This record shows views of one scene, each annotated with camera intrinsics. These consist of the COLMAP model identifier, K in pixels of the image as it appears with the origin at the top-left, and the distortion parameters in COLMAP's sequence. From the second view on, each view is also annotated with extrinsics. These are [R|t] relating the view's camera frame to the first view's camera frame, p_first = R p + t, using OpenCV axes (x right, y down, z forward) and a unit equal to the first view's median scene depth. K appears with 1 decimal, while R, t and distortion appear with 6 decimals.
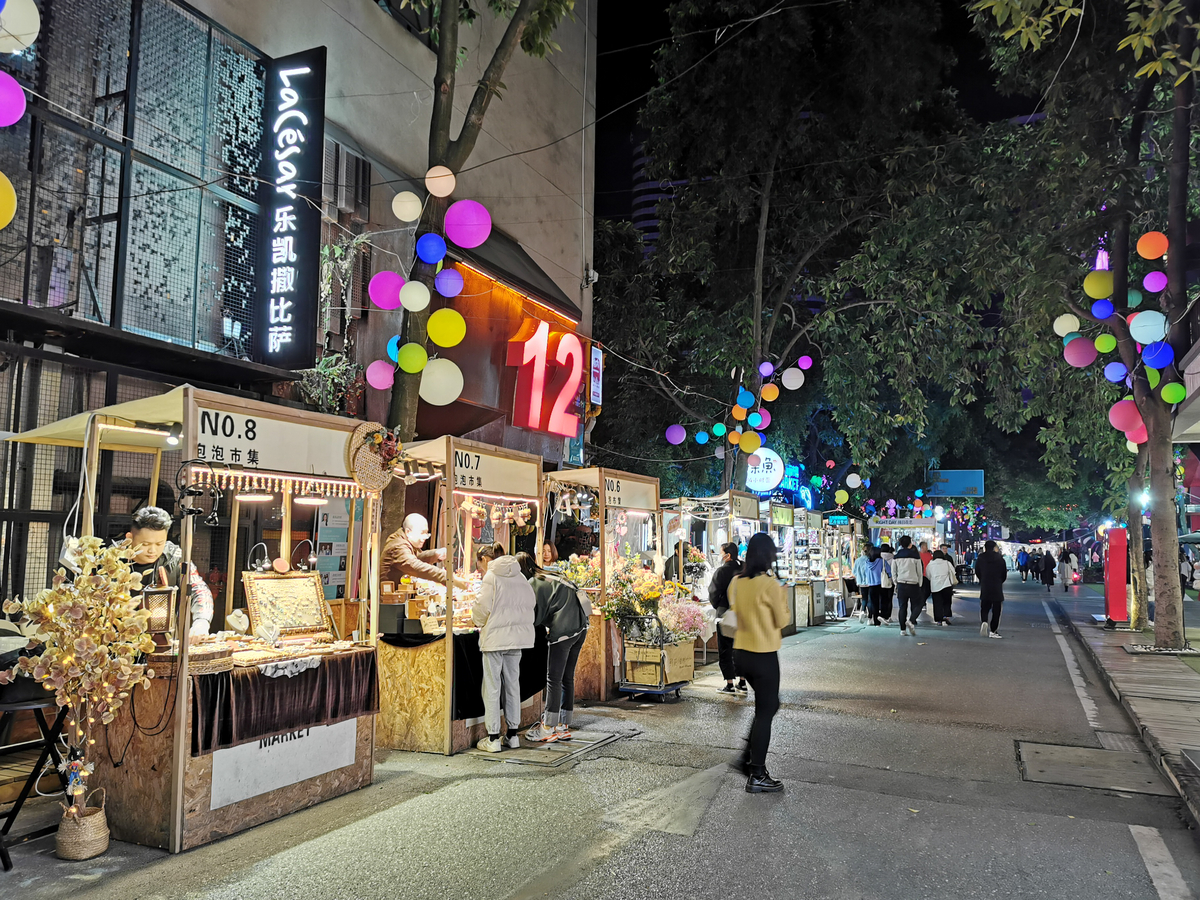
lens RADIAL K [[947.4, 0, 600.0], [0, 947.4, 450.0], [0, 0, 1]] dist [0.051778, -0.056561]
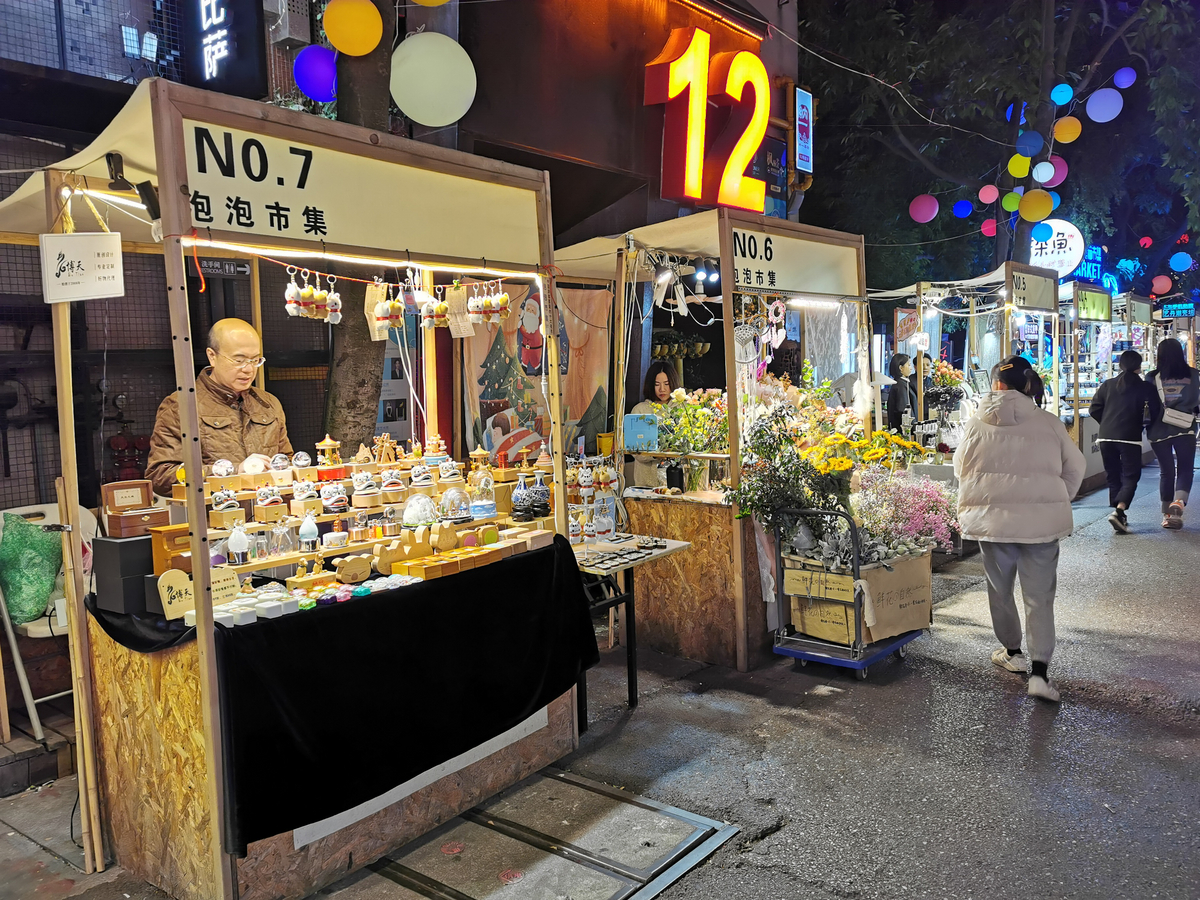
lens RADIAL K [[947.4, 0, 600.0], [0, 947.4, 450.0], [0, 0, 1]] dist [0.051778, -0.056561]
pose [[0.965222, -0.025459, -0.260190, 0.041415], [0.072528, 0.982258, 0.172945, 0.033344], [0.251171, -0.185801, 0.949943, 0.325006]]
